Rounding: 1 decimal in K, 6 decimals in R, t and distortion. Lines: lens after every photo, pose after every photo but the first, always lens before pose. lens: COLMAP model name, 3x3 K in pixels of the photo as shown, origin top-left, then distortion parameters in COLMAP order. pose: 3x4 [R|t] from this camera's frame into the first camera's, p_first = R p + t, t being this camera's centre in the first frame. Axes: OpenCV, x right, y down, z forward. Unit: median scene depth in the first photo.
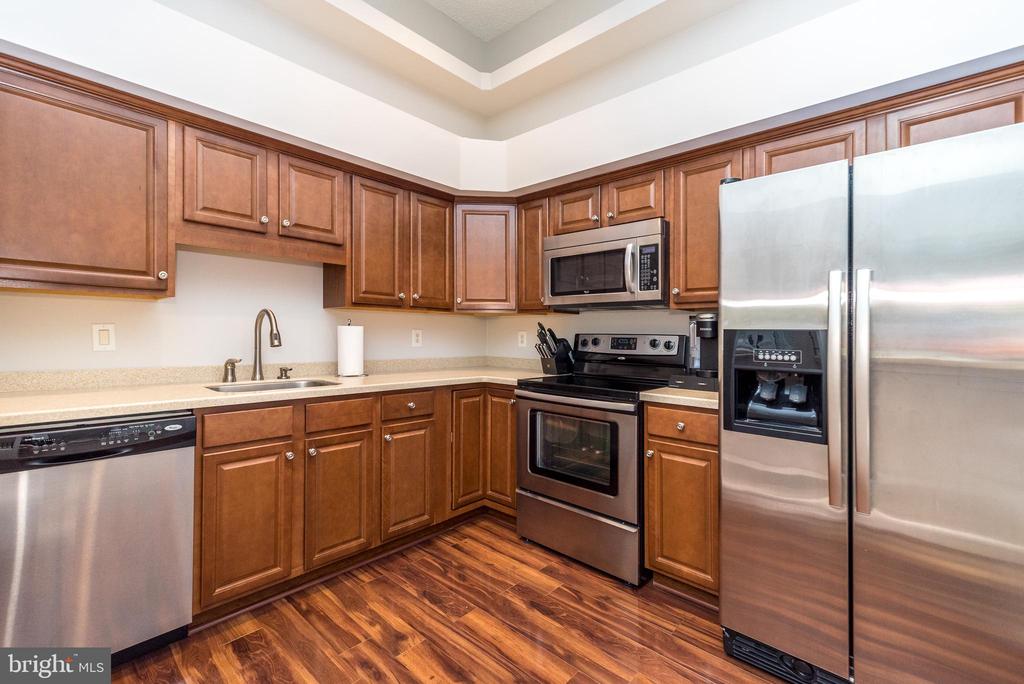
lens RADIAL K [[450.7, 0, 515.5], [0, 450.7, 320.8], [0, 0, 1]] dist [0.001471, 0.000113]
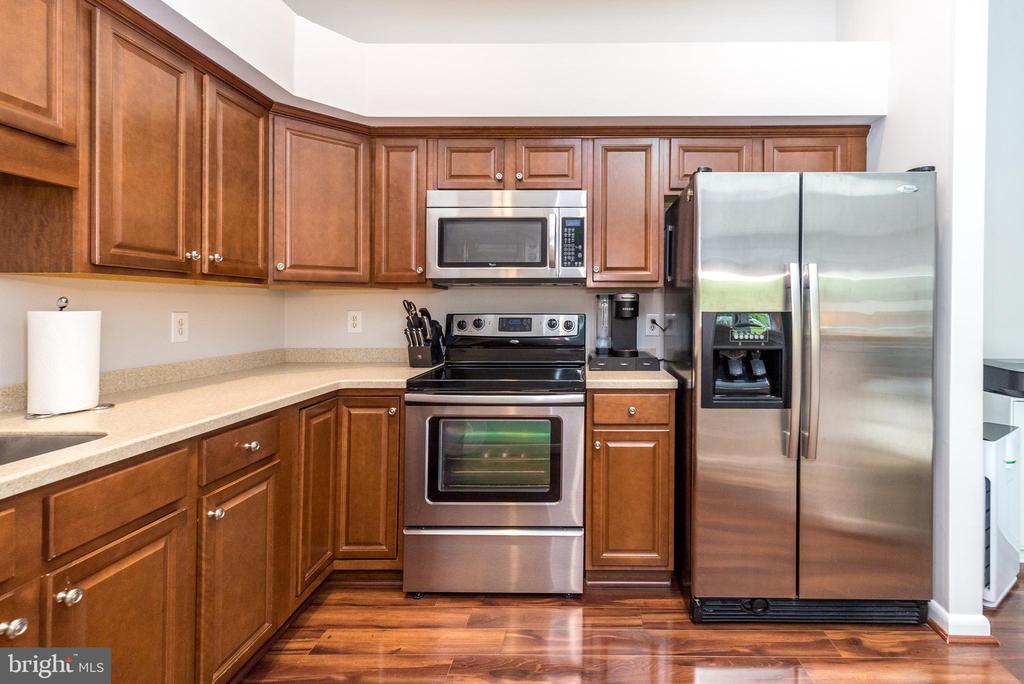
lens RADIAL K [[479.5, 0, 592.1], [0, 479.5, 291.4], [0, 0, 1]] dist [0.000073, 0.000060]
pose [[0.737874, 0.008603, 0.674884, -0.307210], [-0.010454, 0.999944, -0.001317, -0.015672], [-0.674858, -0.006083, 0.737923, 0.231325]]
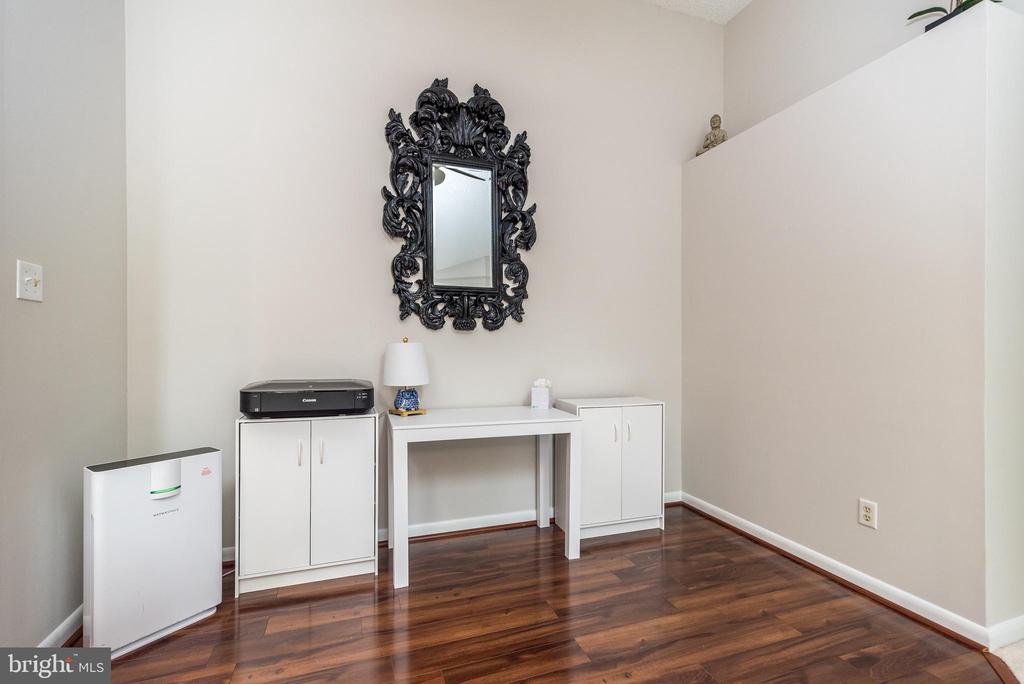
lens RADIAL K [[440.6, 0, 512.0], [0, 440.6, 342.0], [0, 0, 1]] dist [0.001702, 0.000268]
pose [[0.474727, 0.007172, 0.880104, 0.429277], [-0.021822, 0.999755, 0.003623, 0.024611], [-0.879862, -0.020925, 0.474768, -0.425971]]
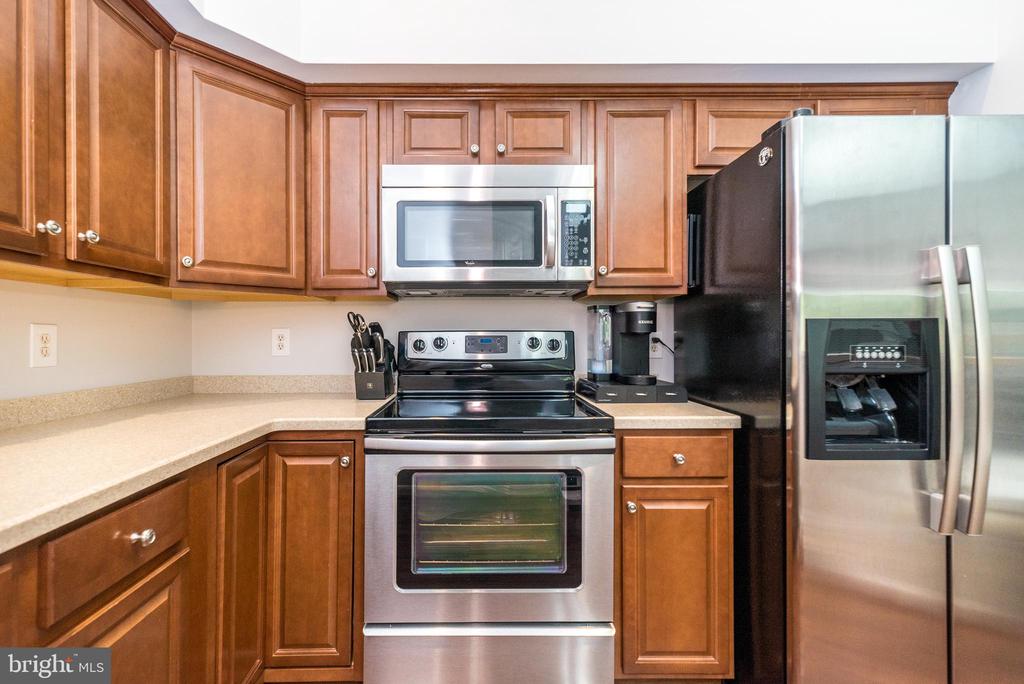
lens RADIAL K [[459.7, 0, 488.3], [0, 459.7, 324.1], [0, 0, 1]] dist [0.004249, 0.000224]
pose [[0.732947, 0.003240, 0.680278, -0.261559], [-0.007113, 0.999970, 0.002902, 0.018718], [-0.680249, -0.006966, 0.732948, 0.526033]]
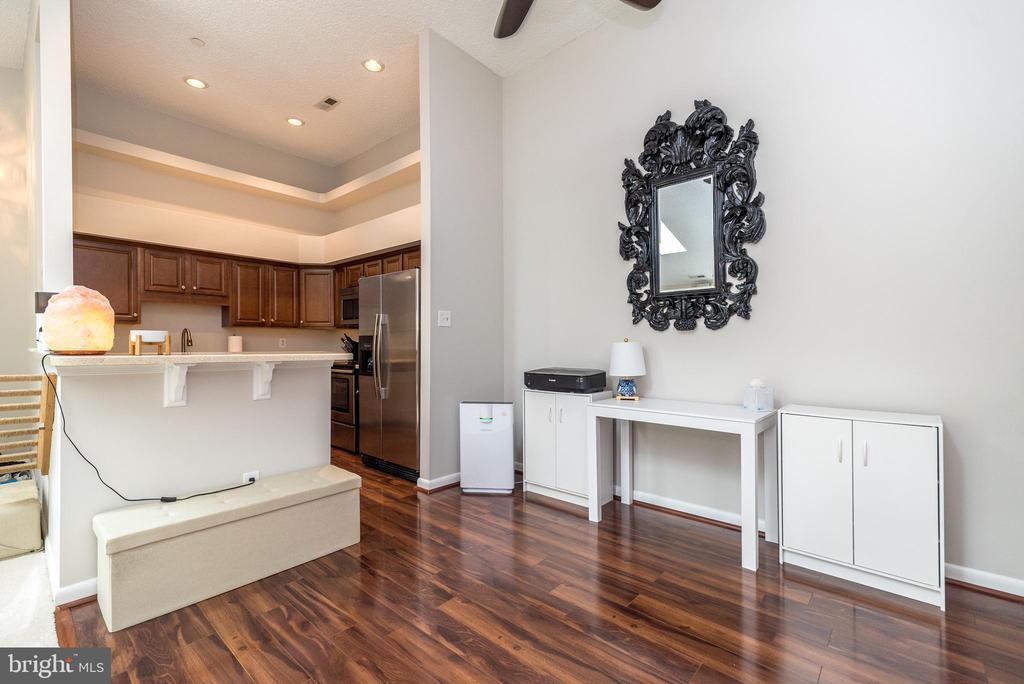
lens RADIAL K [[445.5, 0, 512.3], [0, 445.5, 337.3], [0, 0, 1]] dist [-0.002098, -0.000209]
pose [[0.999794, -0.006121, 0.019371, 0.828328], [0.005975, 0.999953, 0.007592, 0.009292], [-0.019417, -0.007475, 0.999784, -0.989757]]
